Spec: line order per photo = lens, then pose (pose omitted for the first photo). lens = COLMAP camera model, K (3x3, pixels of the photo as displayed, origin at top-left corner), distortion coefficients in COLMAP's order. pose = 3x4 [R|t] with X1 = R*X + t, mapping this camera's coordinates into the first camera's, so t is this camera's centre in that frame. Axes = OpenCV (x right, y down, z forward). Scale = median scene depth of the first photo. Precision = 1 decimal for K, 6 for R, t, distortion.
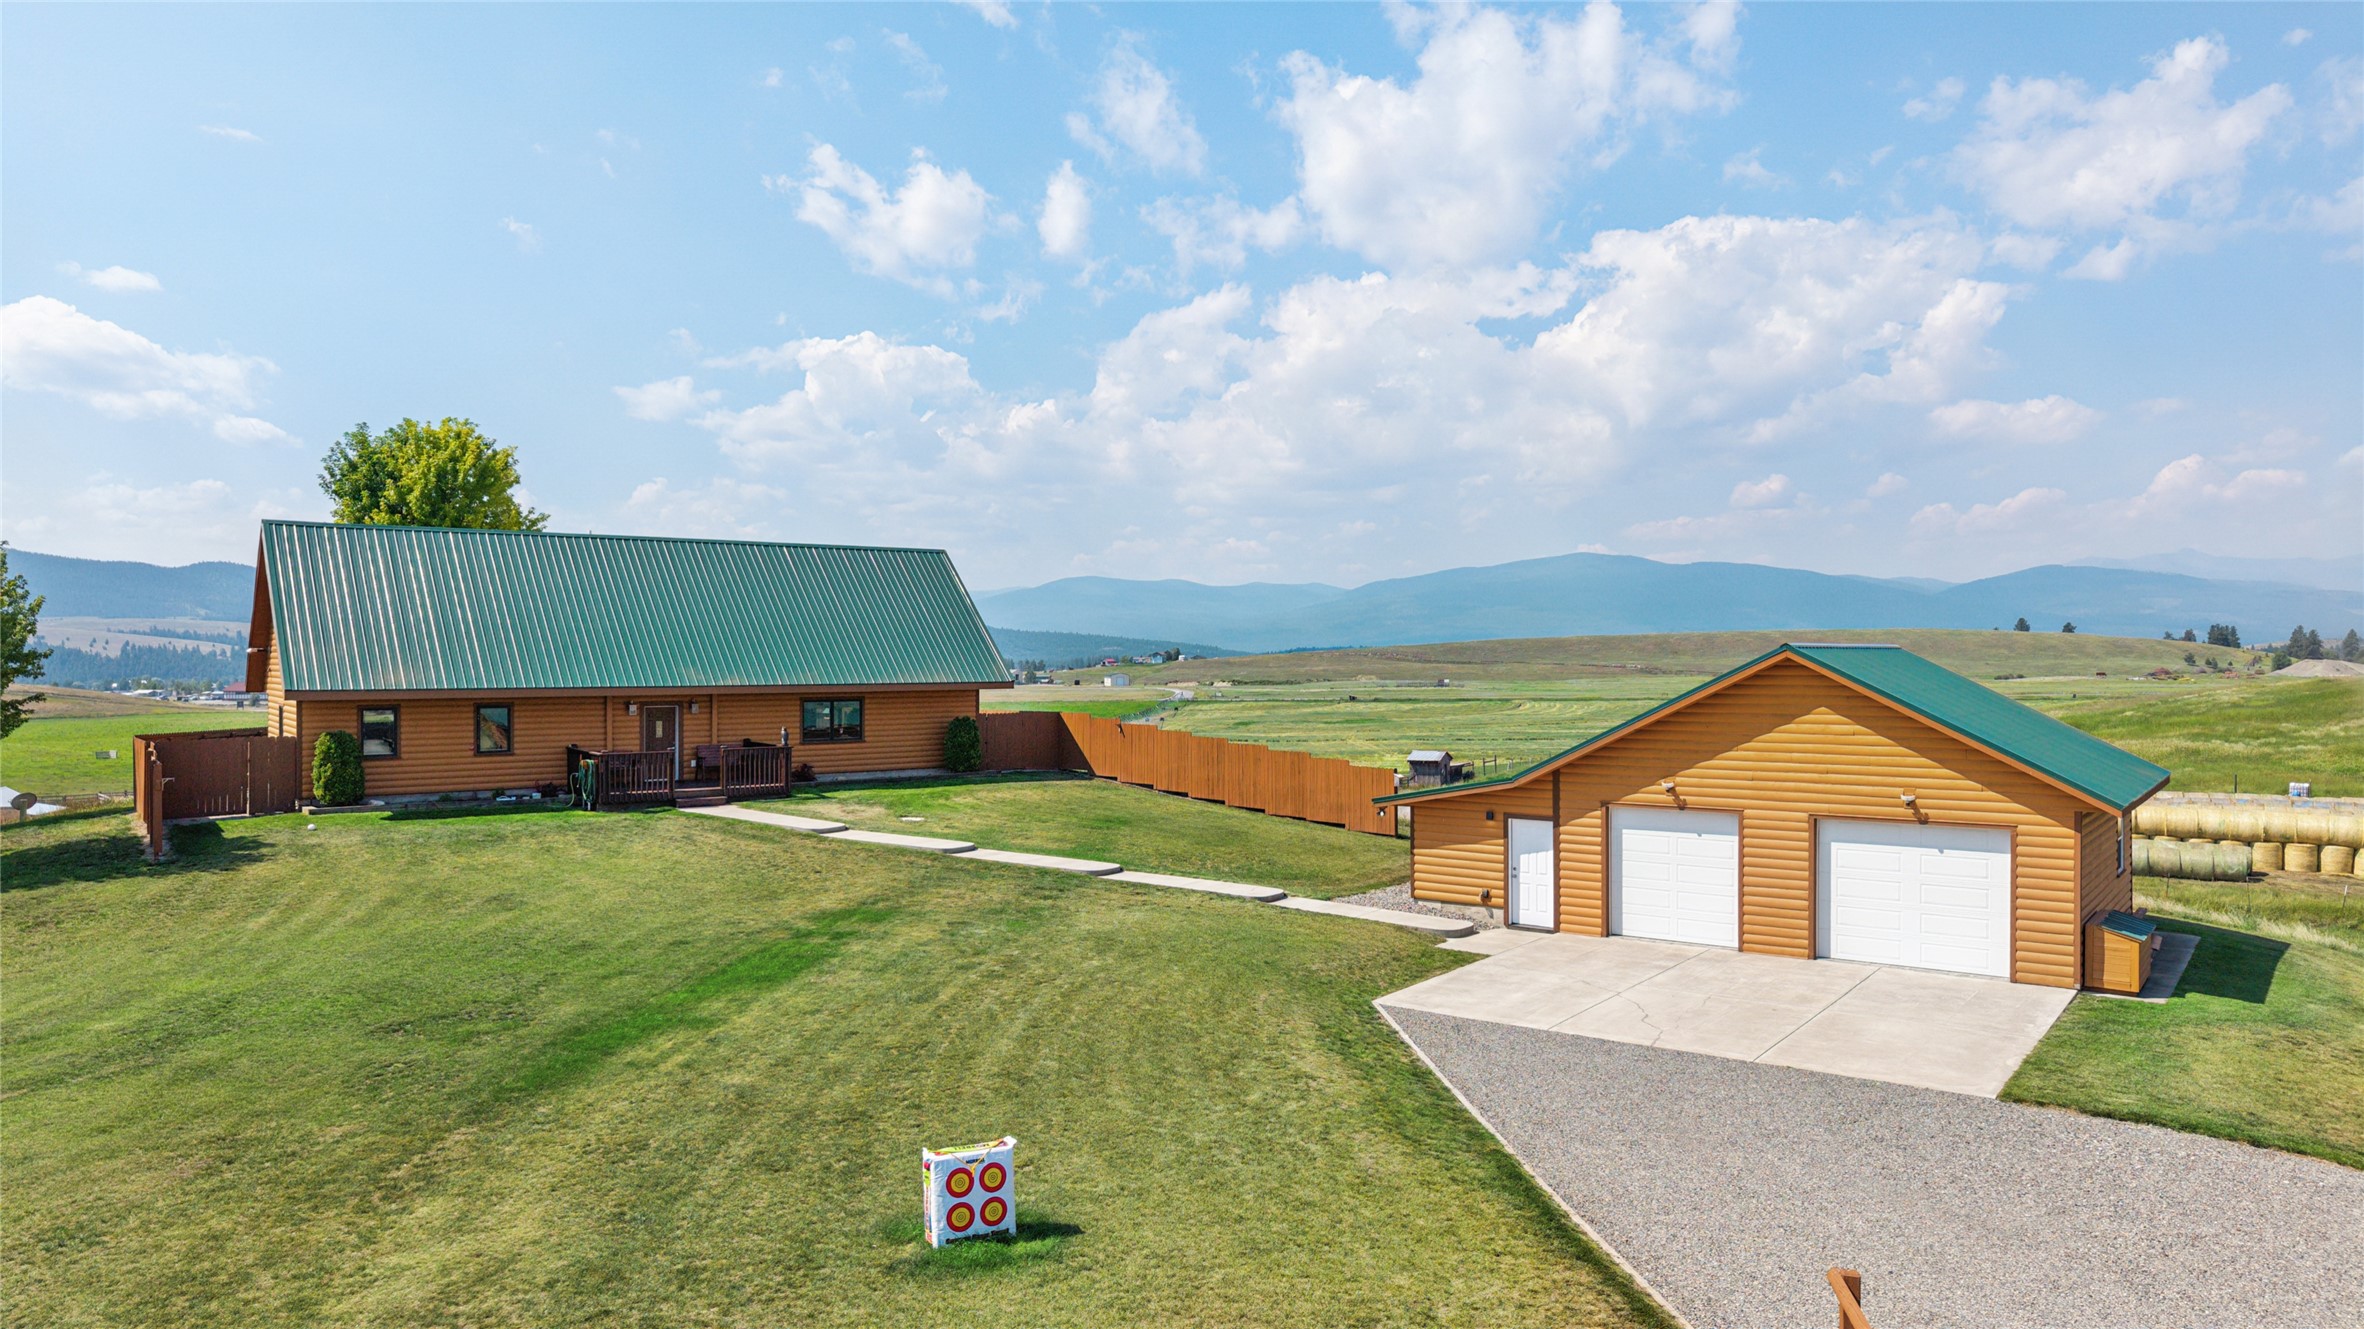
lens RADIAL K [[1512.2, 0, 1233.8], [0, 1512.2, 664.6], [0, 0, 1]] dist [0.027809, -0.031998]
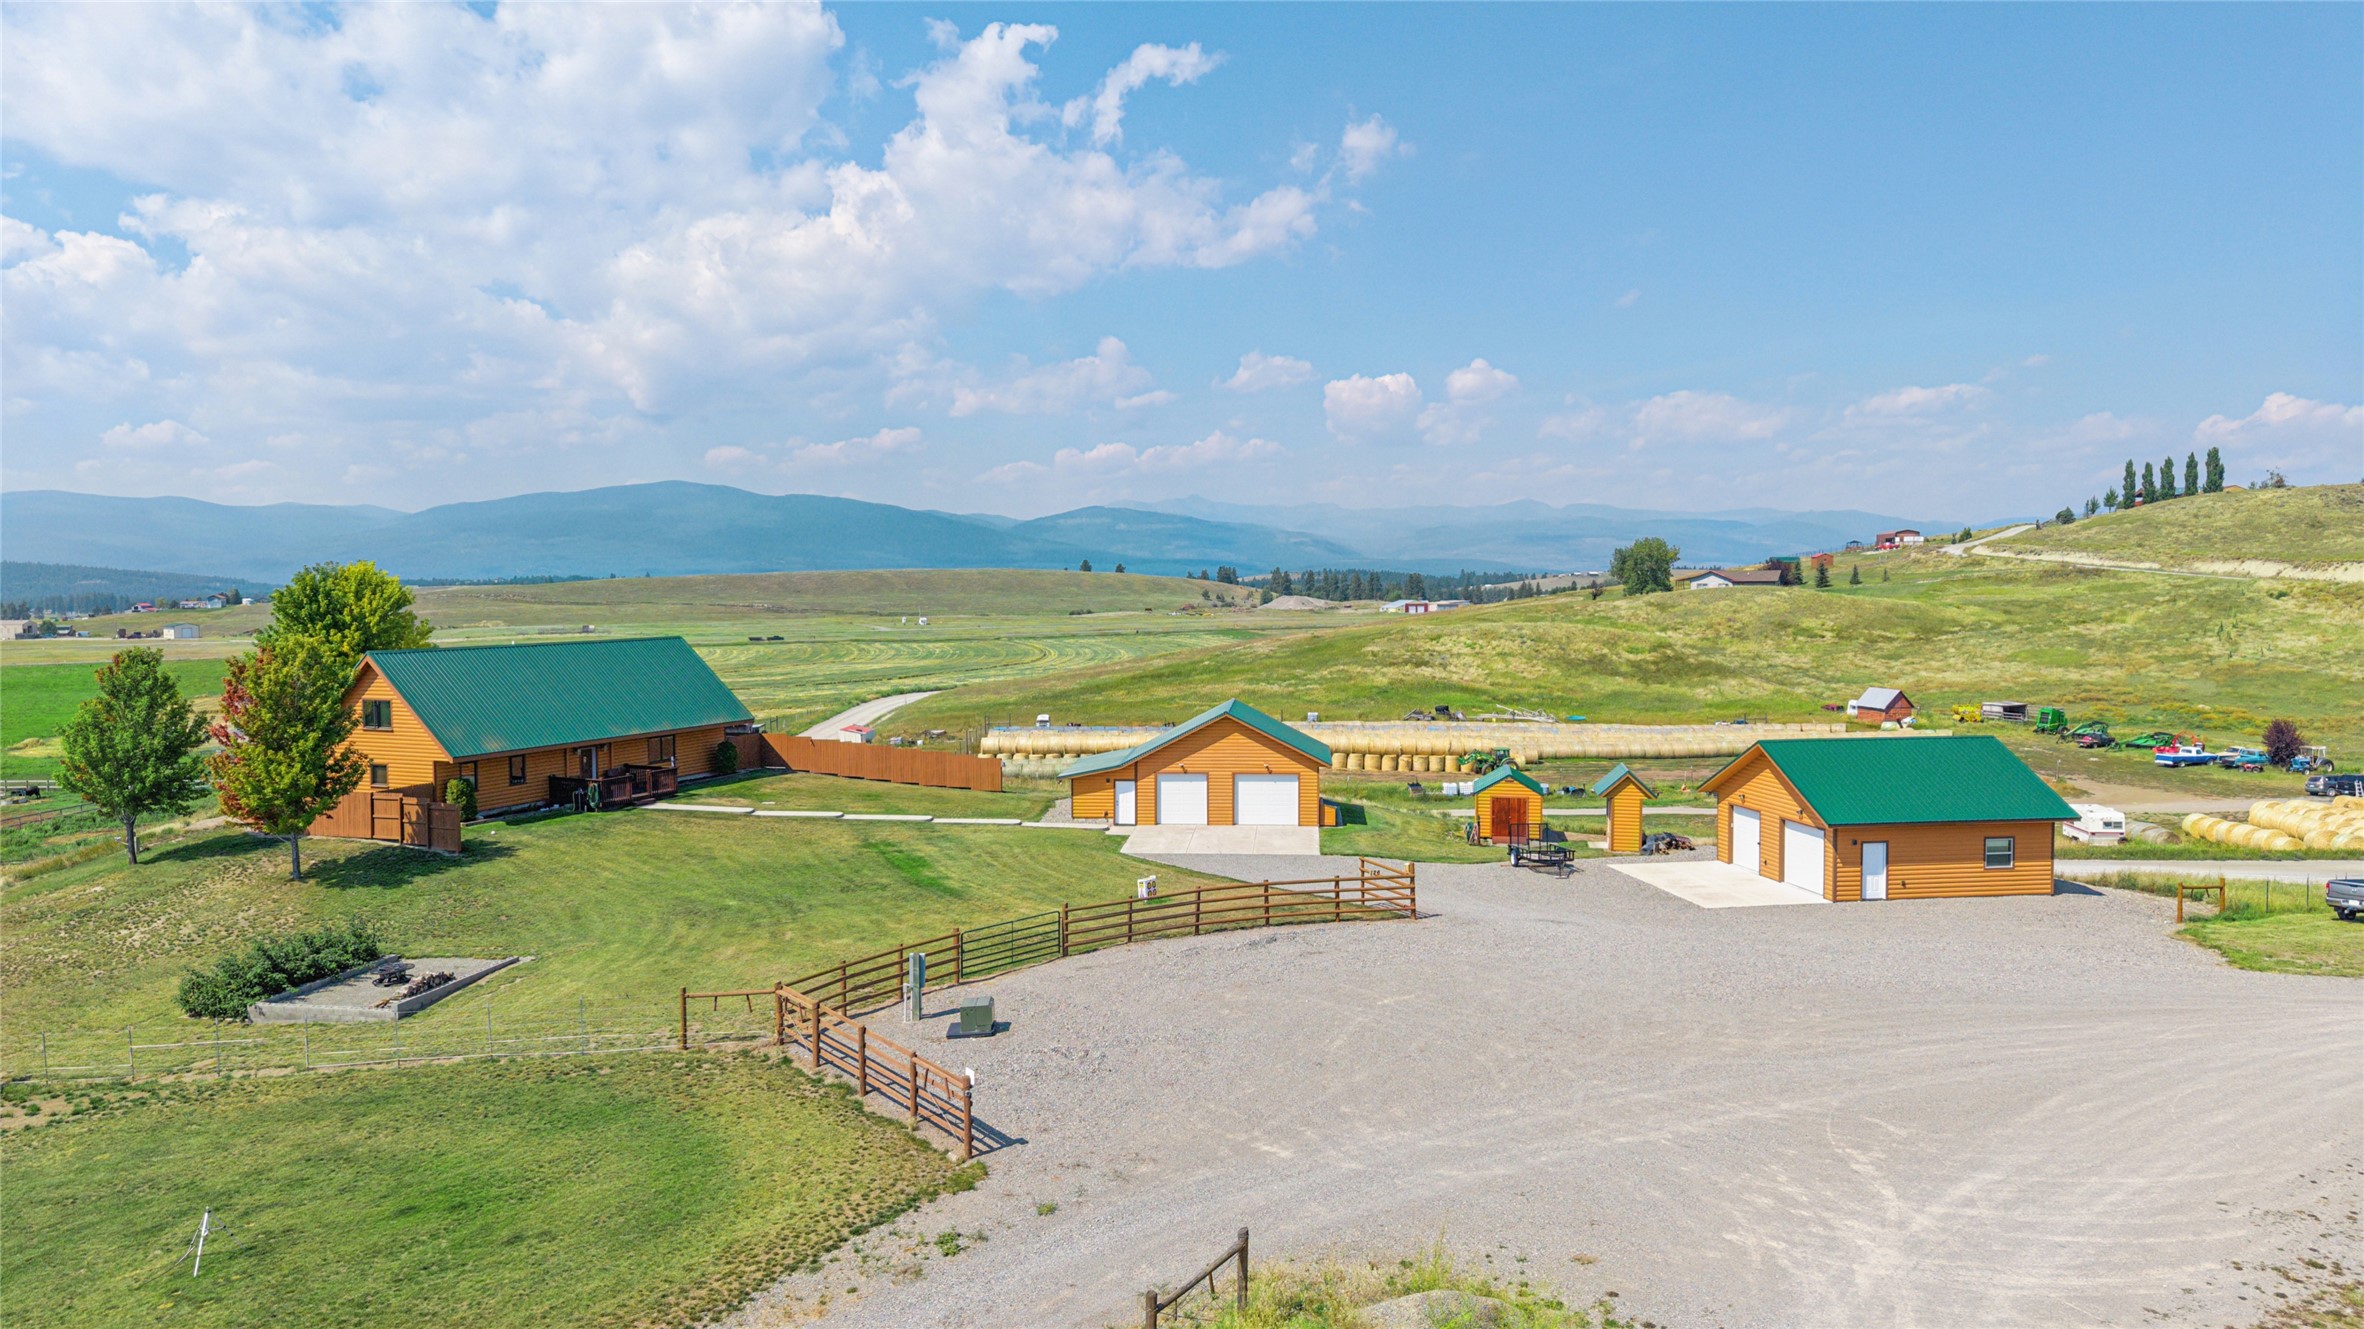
lens RADIAL K [[1512.2, 0, 1231.1], [0, 1512.2, 680.3], [0, 0, 1]] dist [0.027809, -0.031998]
pose [[0.833916, -0.035526, 0.550747, -0.215880], [0.003344, 0.998233, 0.059327, -0.044232], [-0.551882, -0.047632, 0.832561, -0.242029]]
